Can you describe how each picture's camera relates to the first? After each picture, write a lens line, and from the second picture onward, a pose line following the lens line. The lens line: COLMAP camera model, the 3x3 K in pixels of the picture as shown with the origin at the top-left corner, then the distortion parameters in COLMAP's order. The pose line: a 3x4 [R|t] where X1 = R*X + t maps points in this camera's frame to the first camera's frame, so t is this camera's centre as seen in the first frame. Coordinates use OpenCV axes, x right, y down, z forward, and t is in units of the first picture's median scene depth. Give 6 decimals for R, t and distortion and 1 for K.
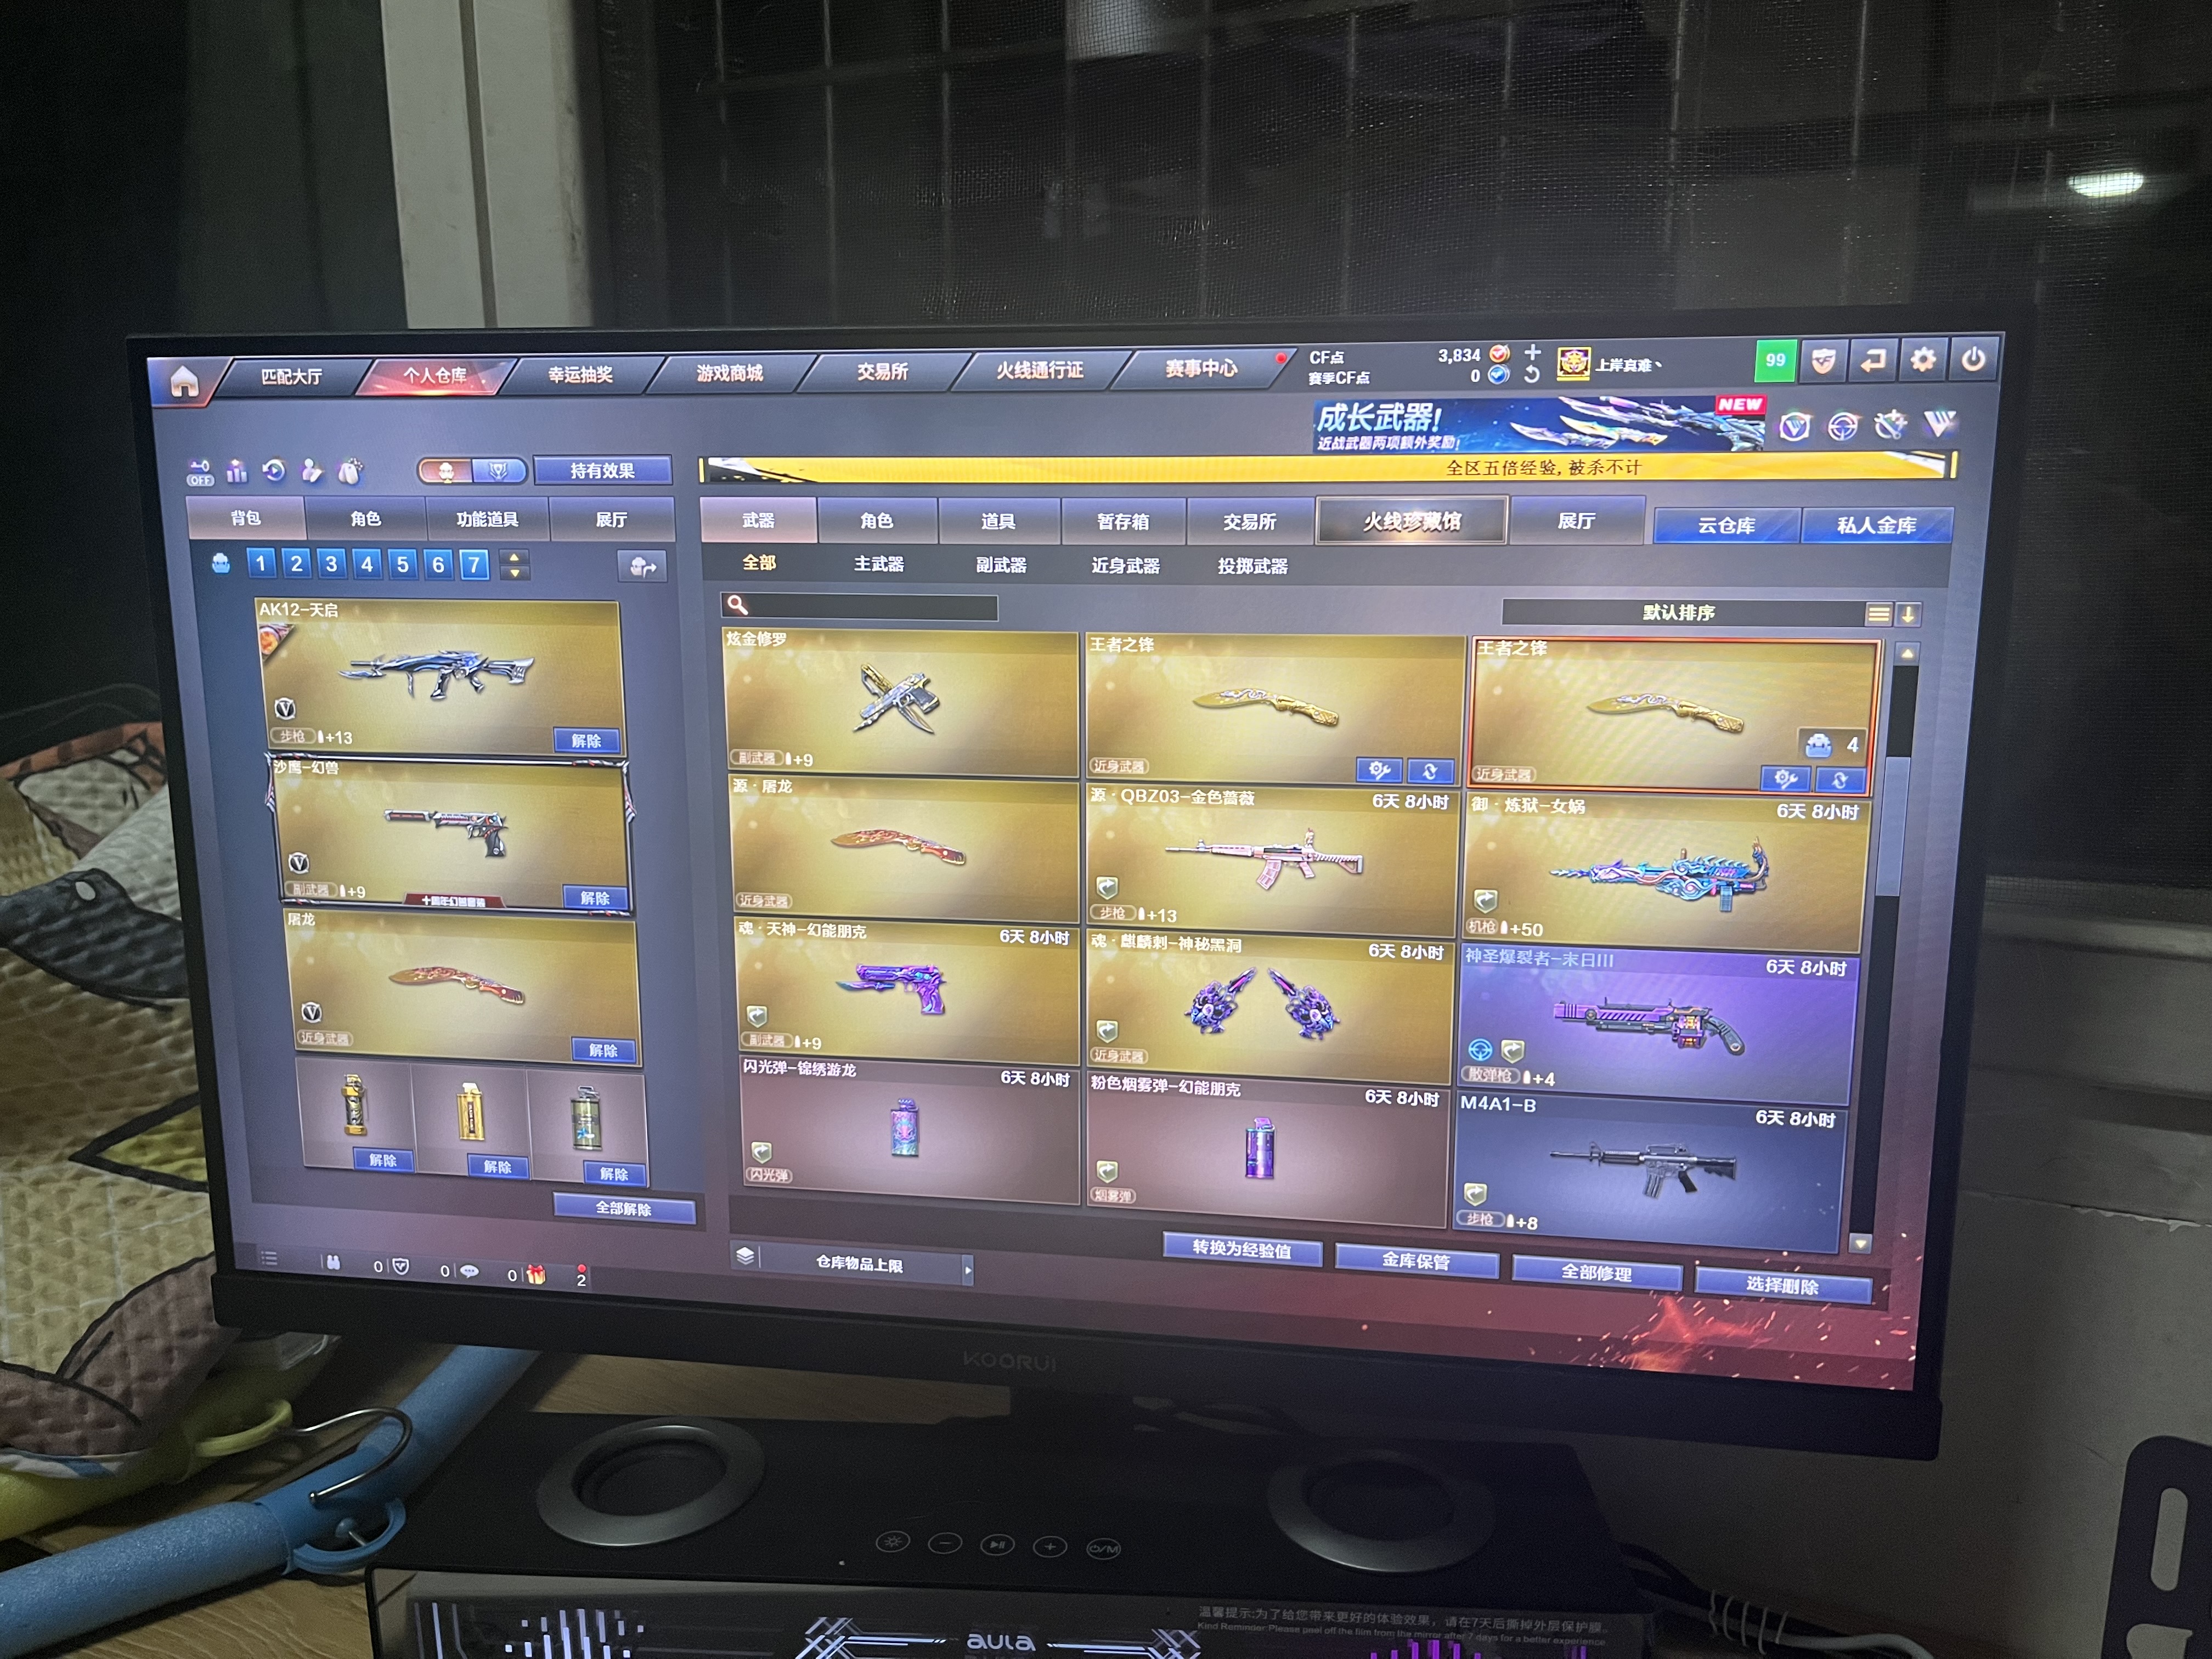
lens RADIAL K [[1679.9, 0, 1122.5], [0, 1679.9, 812.8], [0, 0, 1]] dist [0.058634, -0.102091]
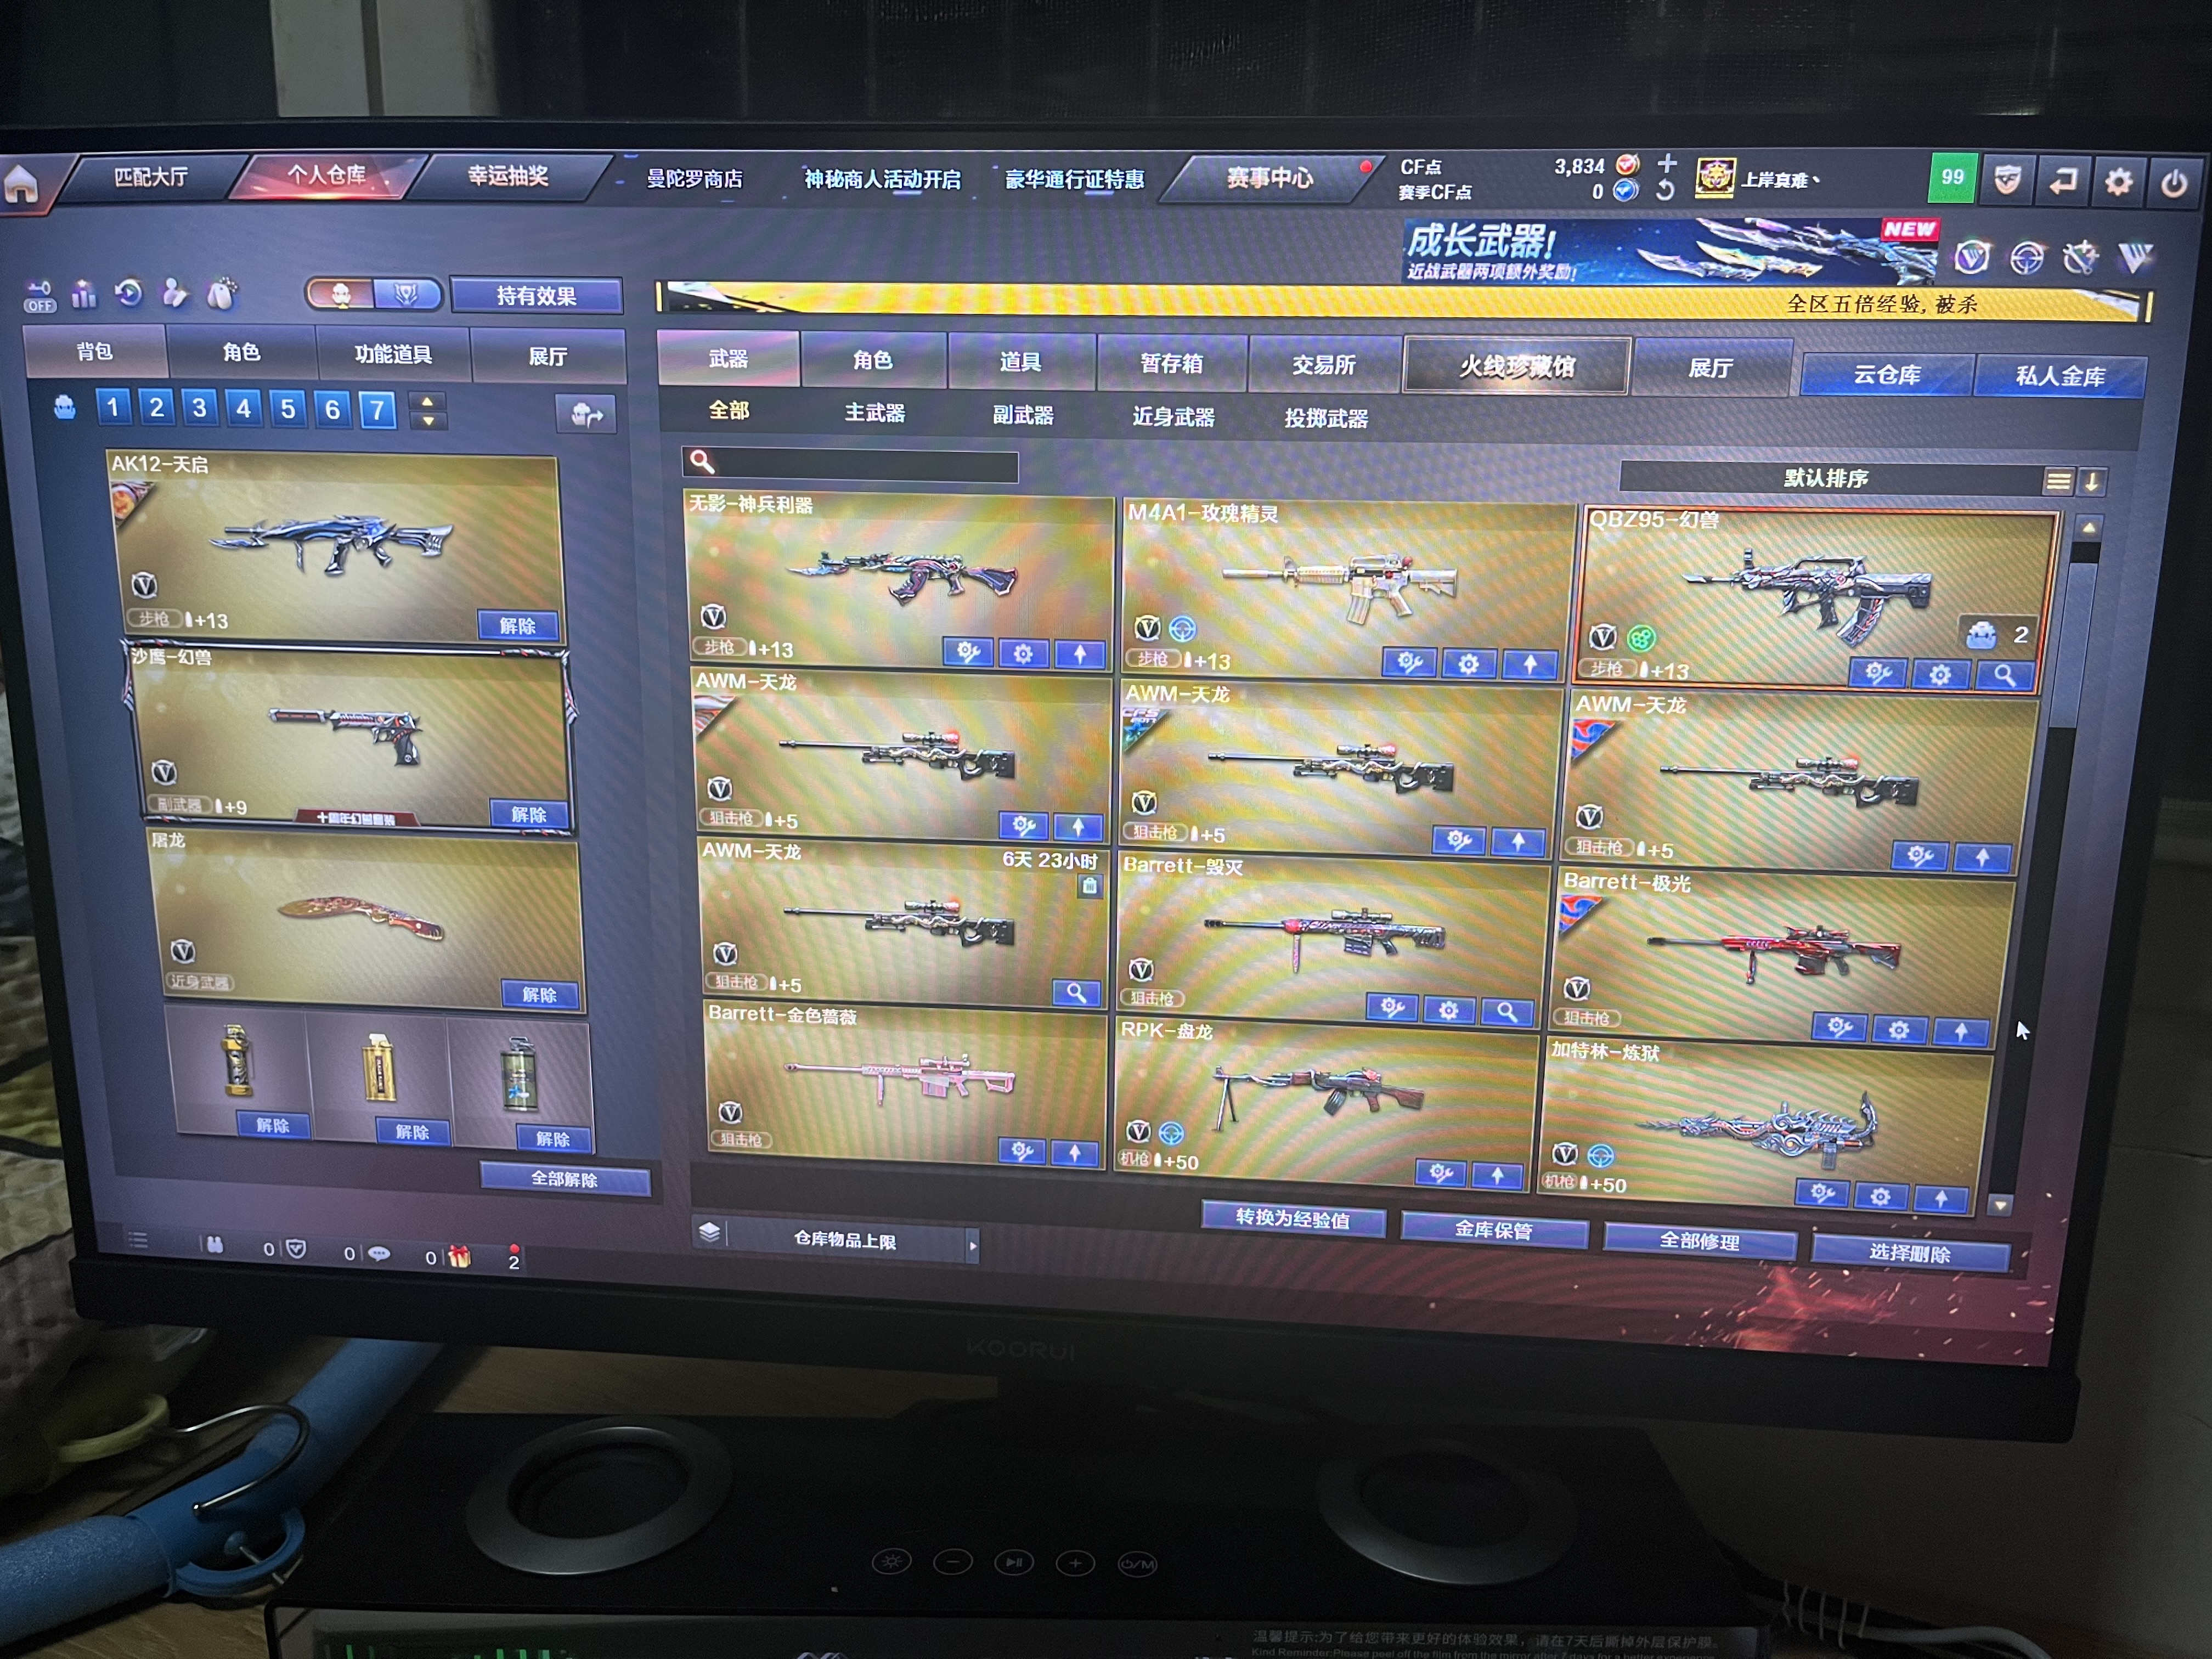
lens RADIAL K [[1679.9, 0, 1115.7], [0, 1679.9, 813.8], [0, 0, 1]] dist [0.058634, -0.102091]
pose [[0.998166, 0.001053, 0.060528, -0.074560], [-0.003203, 0.999367, 0.035438, 0.020194], [-0.060452, -0.035567, 0.997537, 0.148990]]
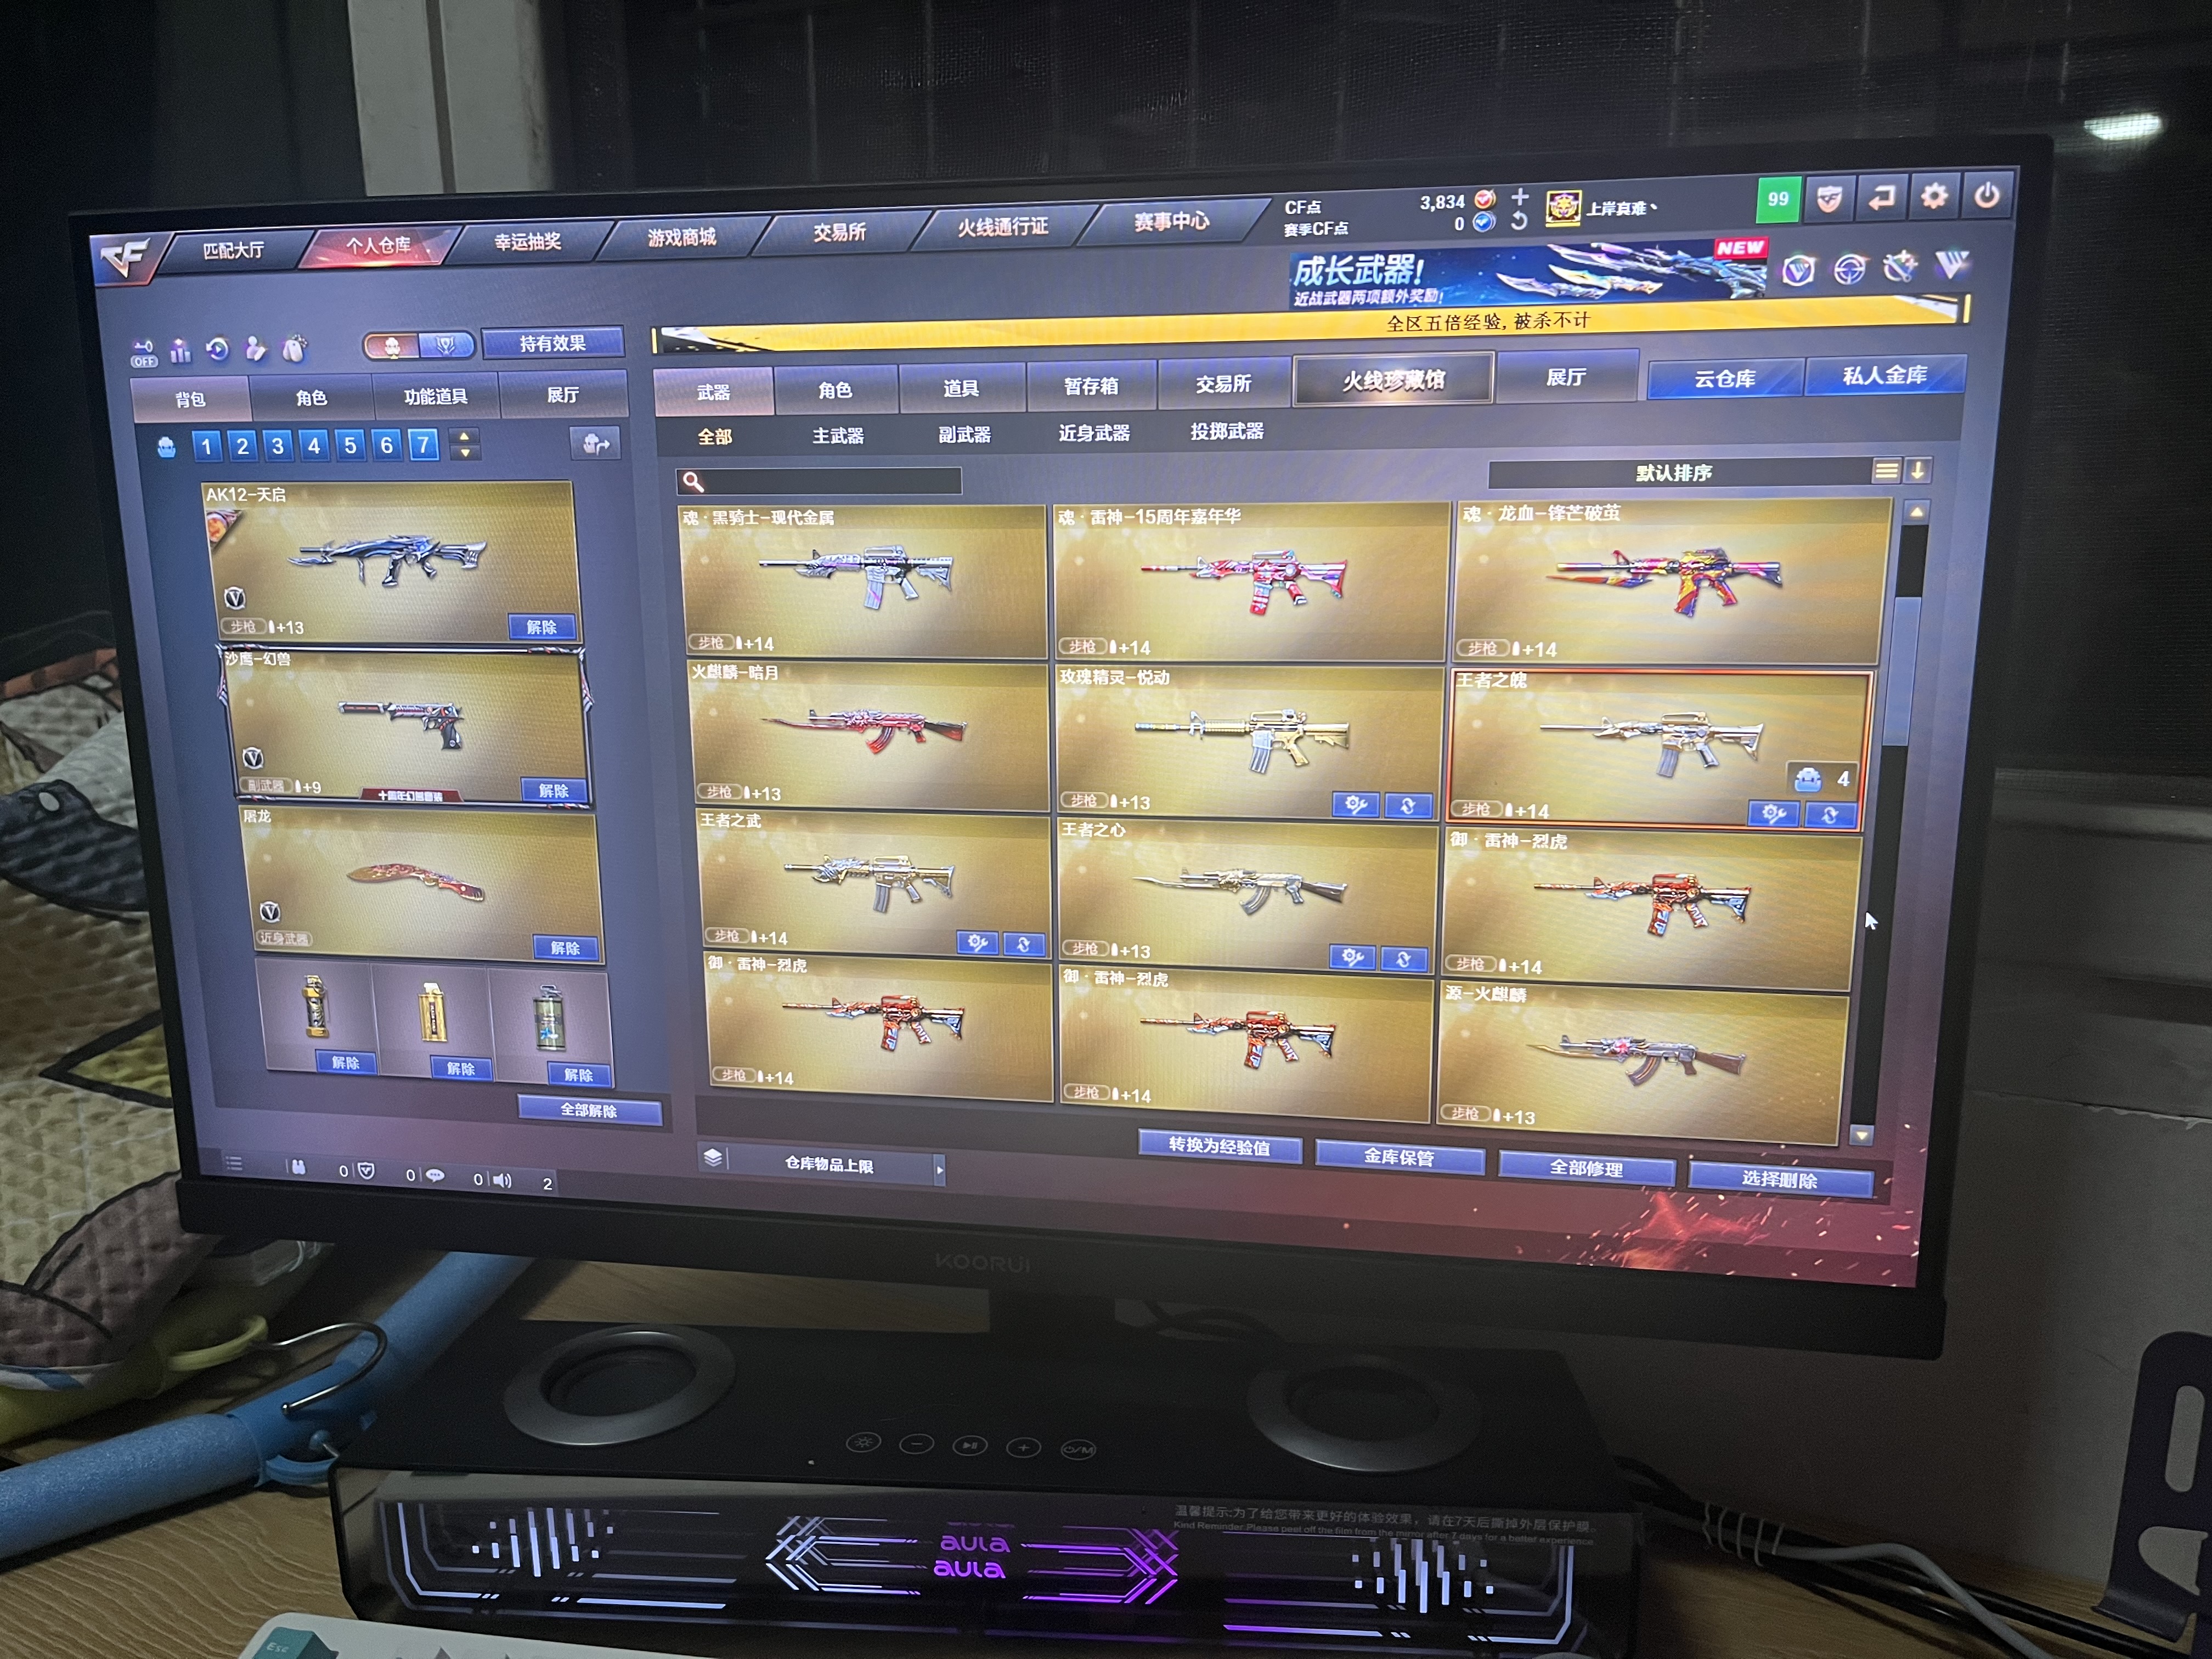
lens RADIAL K [[1679.9, 0, 1091.9], [0, 1679.9, 829.6], [0, 0, 1]] dist [0.058634, -0.102091]
pose [[0.999805, -0.004994, -0.019122, 0.017105], [0.005516, 0.999611, 0.027327, 0.050092], [0.018978, -0.027428, 0.999444, 0.033559]]
